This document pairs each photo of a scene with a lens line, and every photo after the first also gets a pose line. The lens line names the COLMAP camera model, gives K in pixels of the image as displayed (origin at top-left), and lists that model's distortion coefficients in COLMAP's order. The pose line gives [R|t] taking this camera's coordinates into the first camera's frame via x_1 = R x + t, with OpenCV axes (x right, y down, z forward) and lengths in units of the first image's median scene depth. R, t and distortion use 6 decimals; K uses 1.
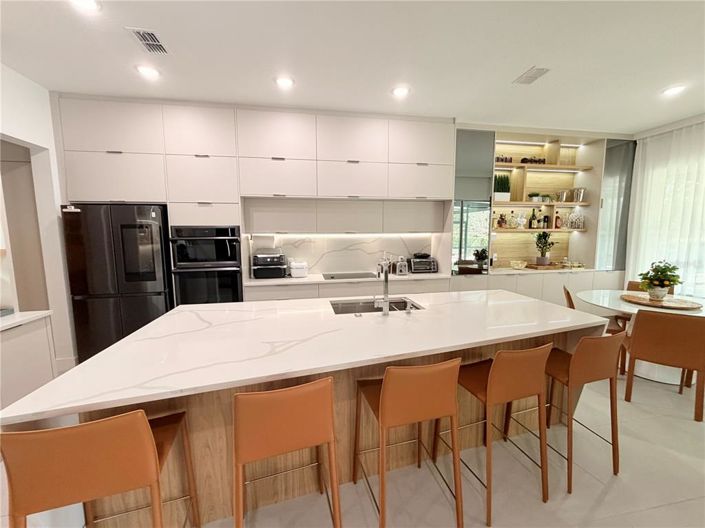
lens RADIAL K [[280.6, 0, 350.7], [0, 280.6, 264.6], [0, 0, 1]] dist [-0.001366, 0.000126]
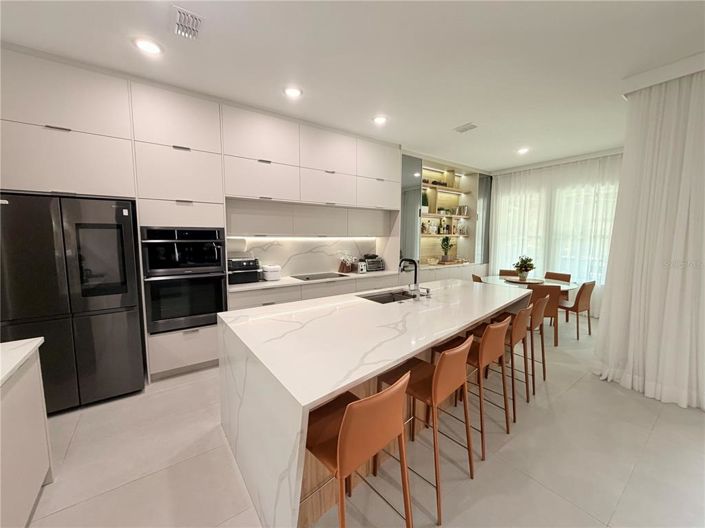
lens RADIAL K [[280.6, 0, 351.6], [0, 280.6, 264.9], [0, 0, 1]] dist [-0.001366, 0.000126]
pose [[0.900949, -0.035509, 0.432471, -0.326266], [0.040252, 0.999188, -0.001815, 0.002773], [-0.432055, 0.019043, 0.901646, -0.016512]]
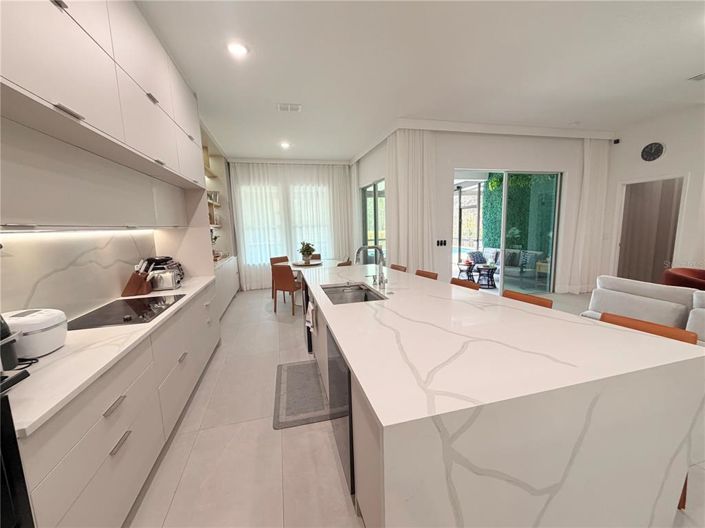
lens RADIAL K [[280.6, 0, 350.8], [0, 280.6, 265.4], [0, 0, 1]] dist [-0.001366, 0.000126]
pose [[-0.073013, -0.135500, 0.988083, -0.495987], [0.140081, 0.979513, 0.144676, -0.054680], [-0.987444, 0.148975, -0.052536, 0.555070]]
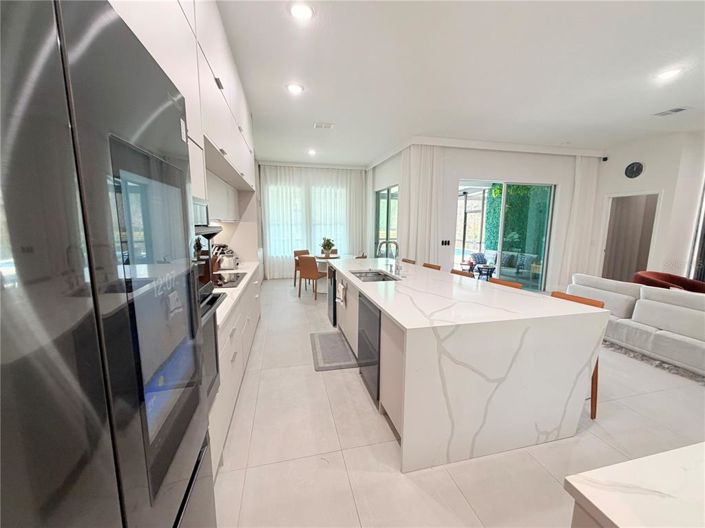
lens RADIAL K [[280.6, 0, 351.5], [0, 280.6, 265.6], [0, 0, 1]] dist [-0.001366, 0.000126]
pose [[-0.052564, -0.141469, 0.988546, -0.669502], [0.103966, 0.983760, 0.146312, -0.060819], [-0.993191, 0.110466, -0.037002, 0.614718]]
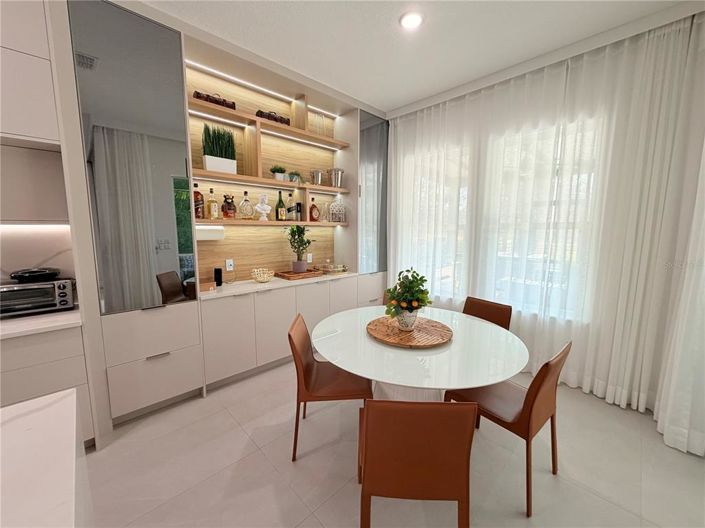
lens RADIAL K [[280.6, 0, 349.8], [0, 280.6, 267.8], [0, 0, 1]] dist [-0.001366, 0.000126]
pose [[0.831185, -0.068456, 0.551765, 0.422194], [0.054130, 0.997640, 0.042233, -0.035204], [-0.553354, -0.005236, 0.832930, 0.353173]]
